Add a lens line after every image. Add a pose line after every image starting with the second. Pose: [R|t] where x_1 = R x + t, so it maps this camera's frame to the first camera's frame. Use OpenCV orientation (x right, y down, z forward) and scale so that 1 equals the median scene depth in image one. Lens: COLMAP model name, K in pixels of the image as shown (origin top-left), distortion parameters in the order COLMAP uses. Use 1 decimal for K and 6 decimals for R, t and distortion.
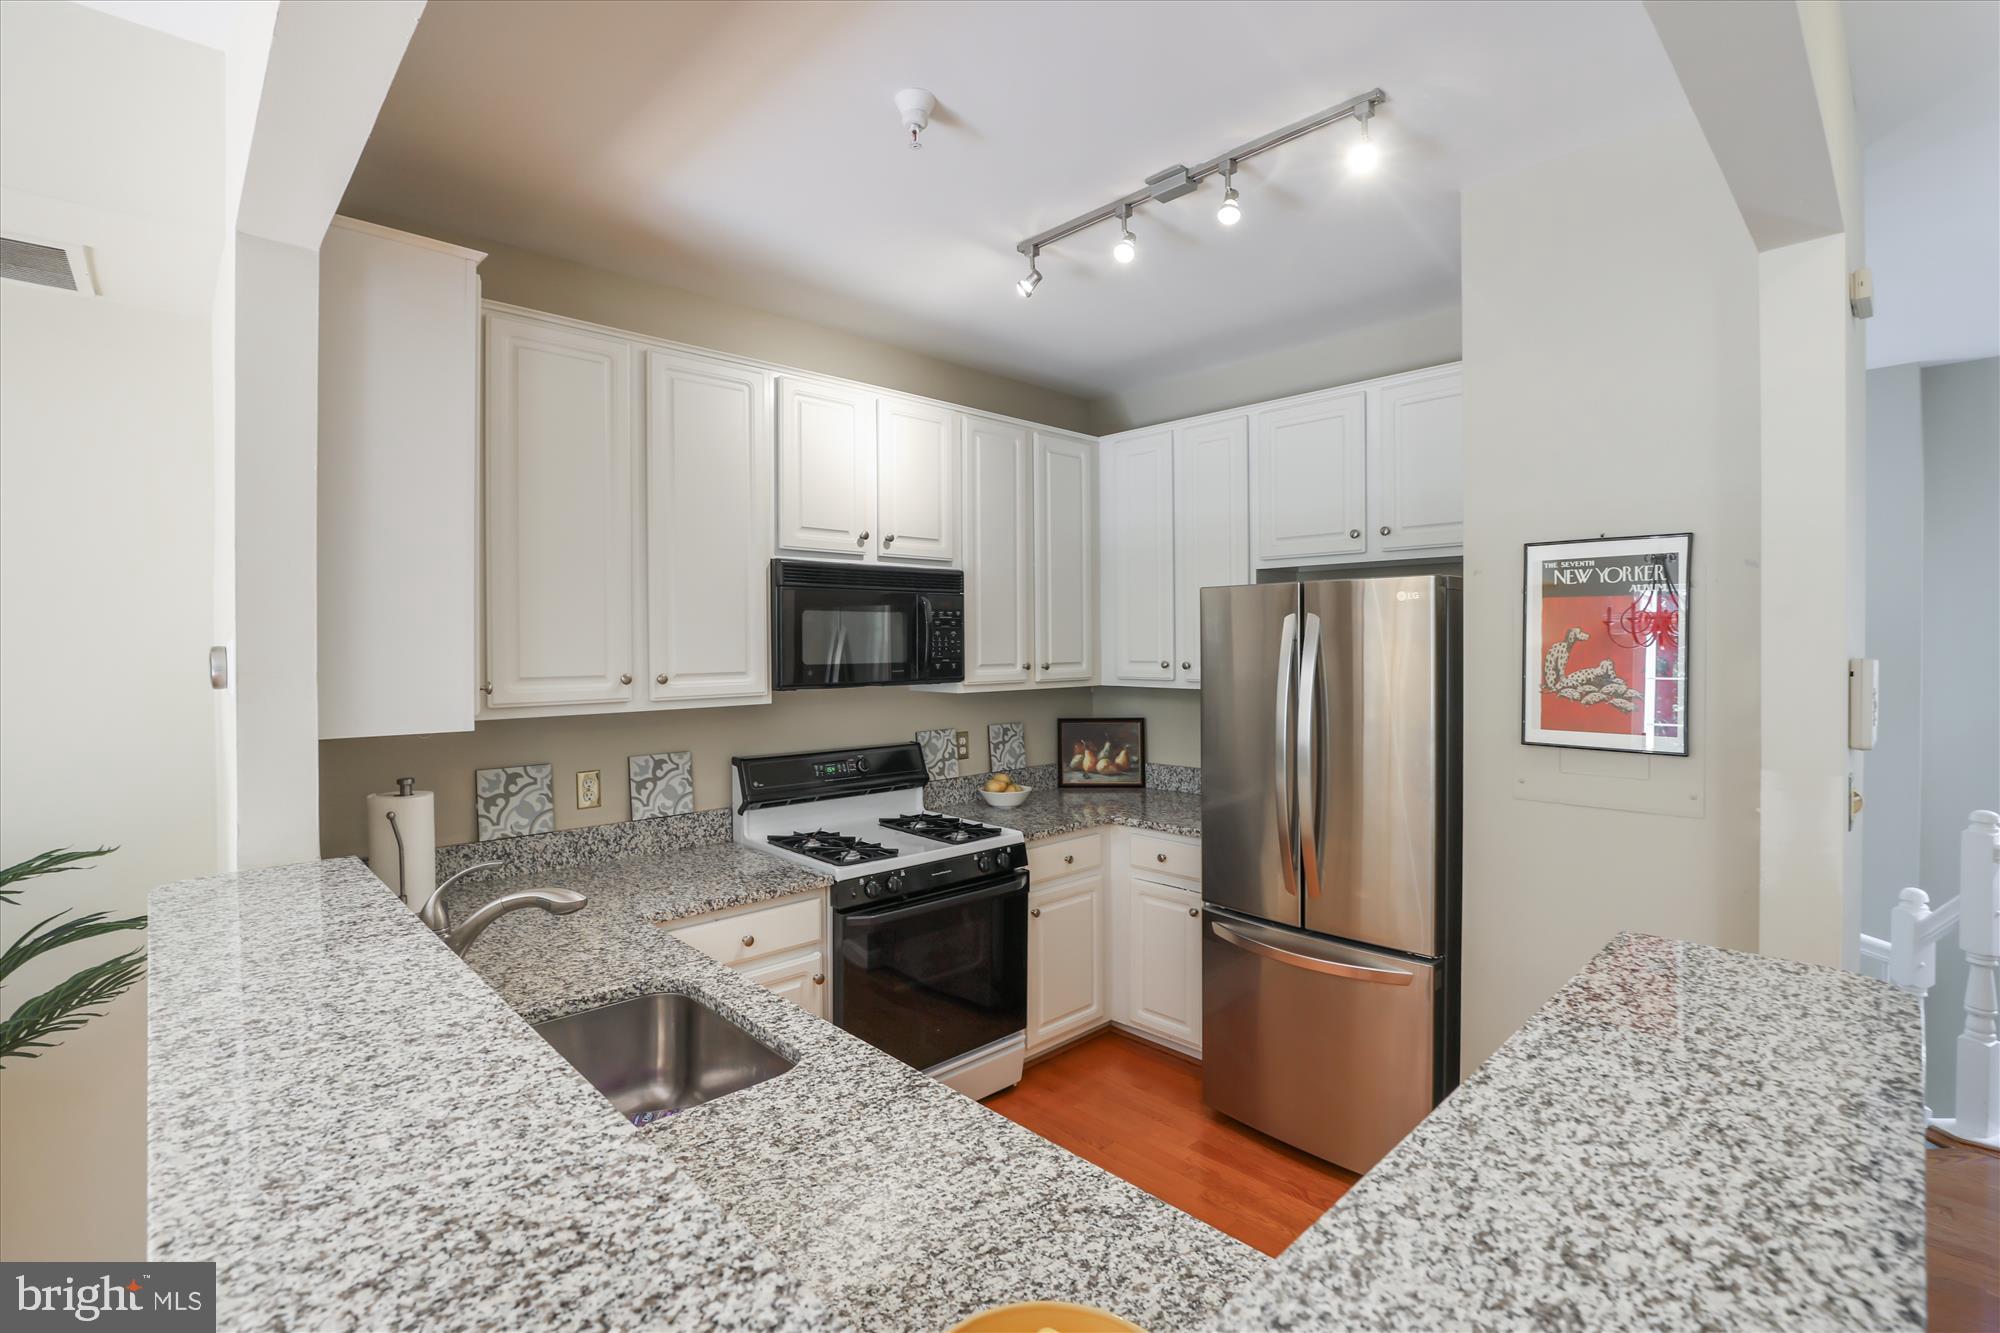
lens RADIAL K [[929.2, 0, 1005.6], [0, 929.2, 659.7], [0, 0, 1]] dist [-0.021773, 0.006965]
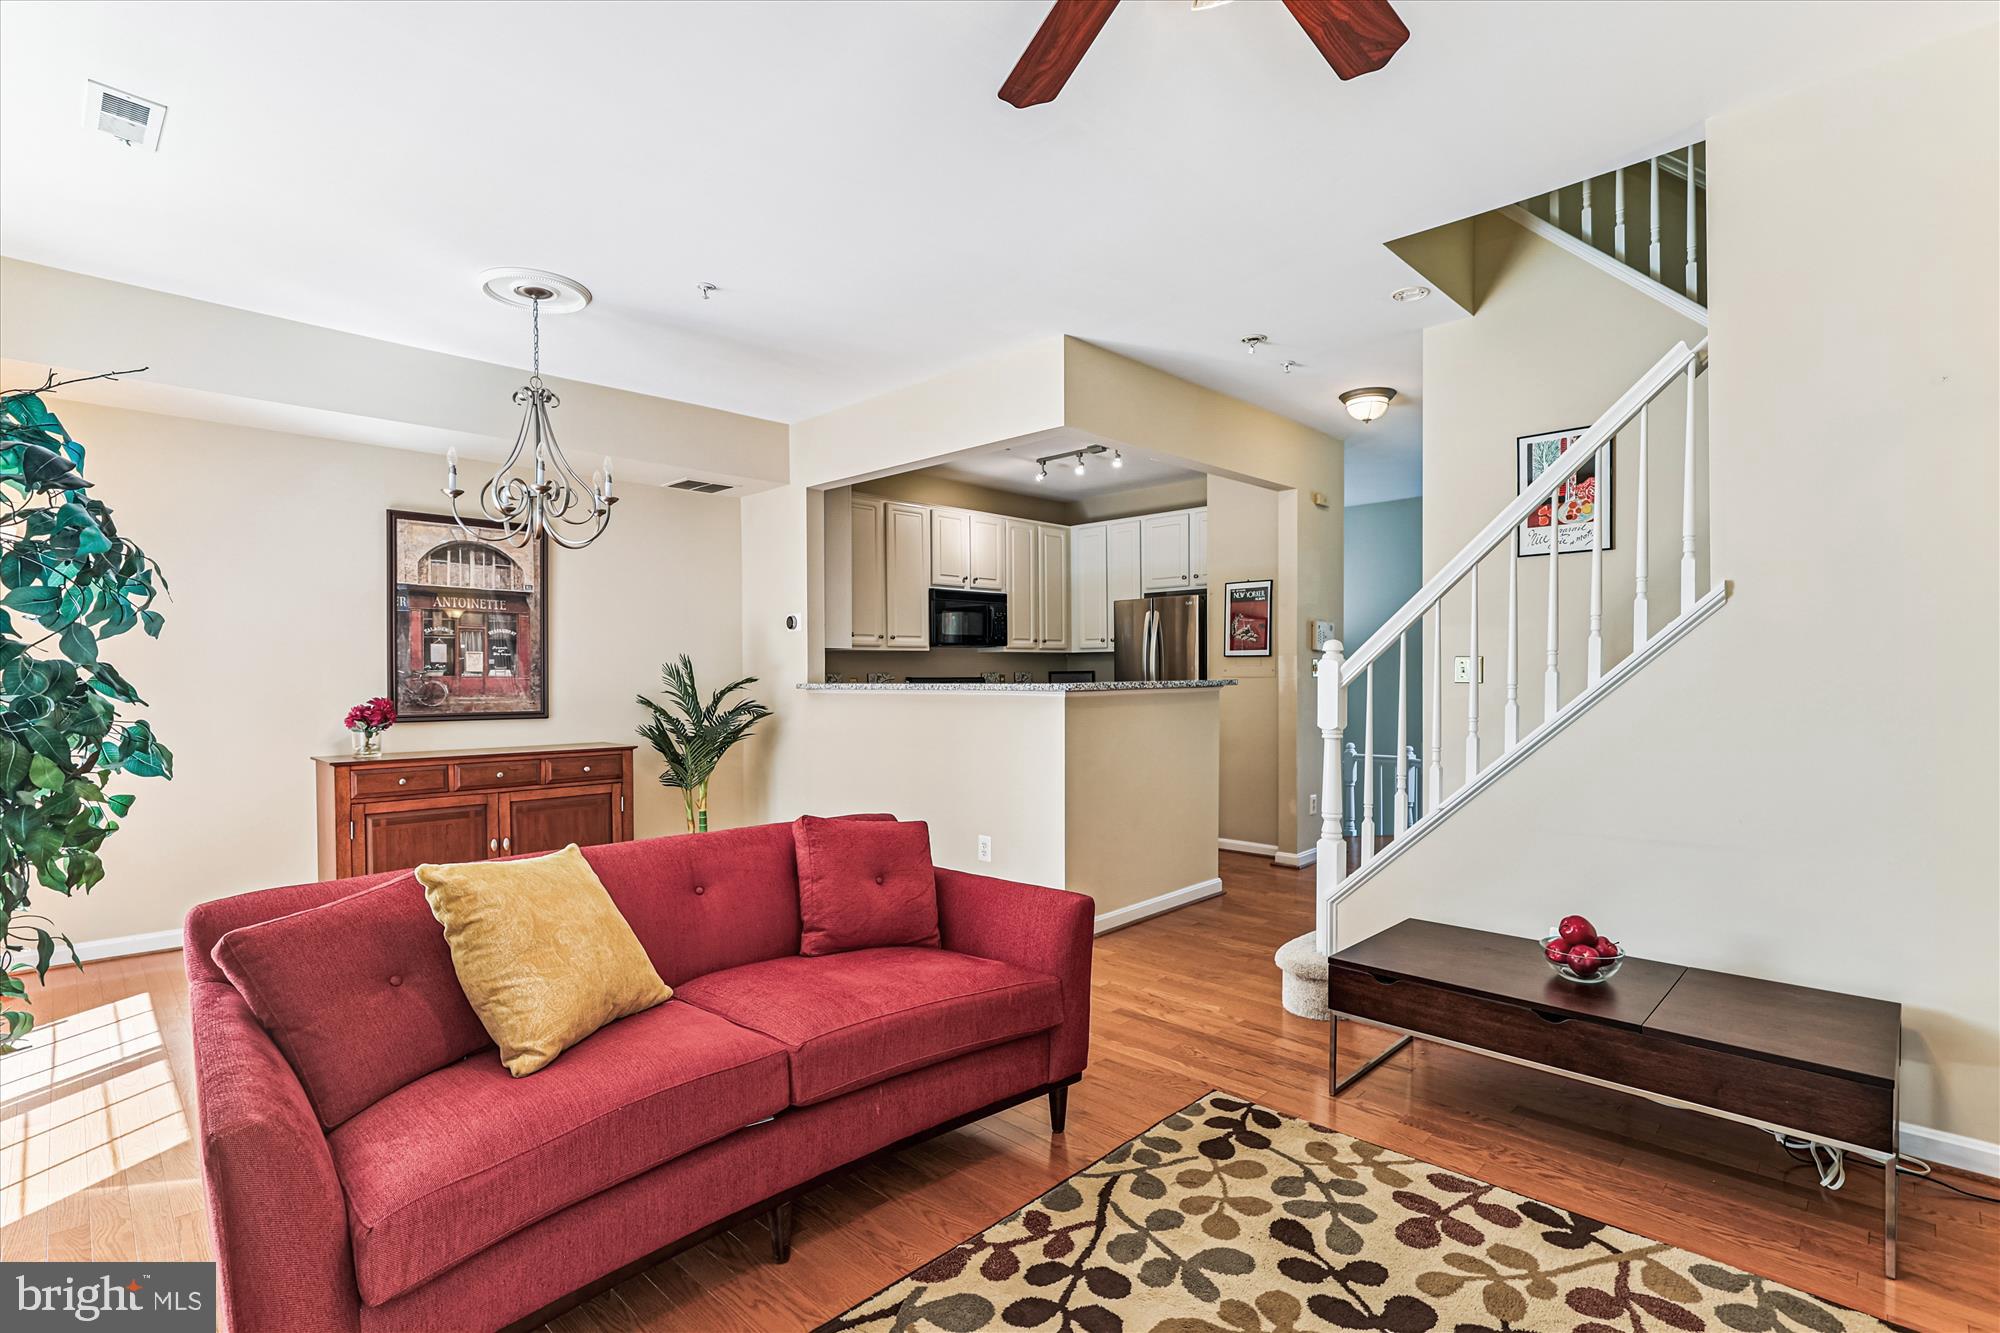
lens RADIAL K [[929.2, 0, 1026.4], [0, 929.2, 698.0], [0, 0, 1]] dist [-0.021773, 0.006965]
pose [[0.998792, -0.004114, 0.048968, -0.135917], [0.003537, 0.999924, 0.011851, 0.151644], [-0.049013, -0.011664, 0.998730, -1.452392]]
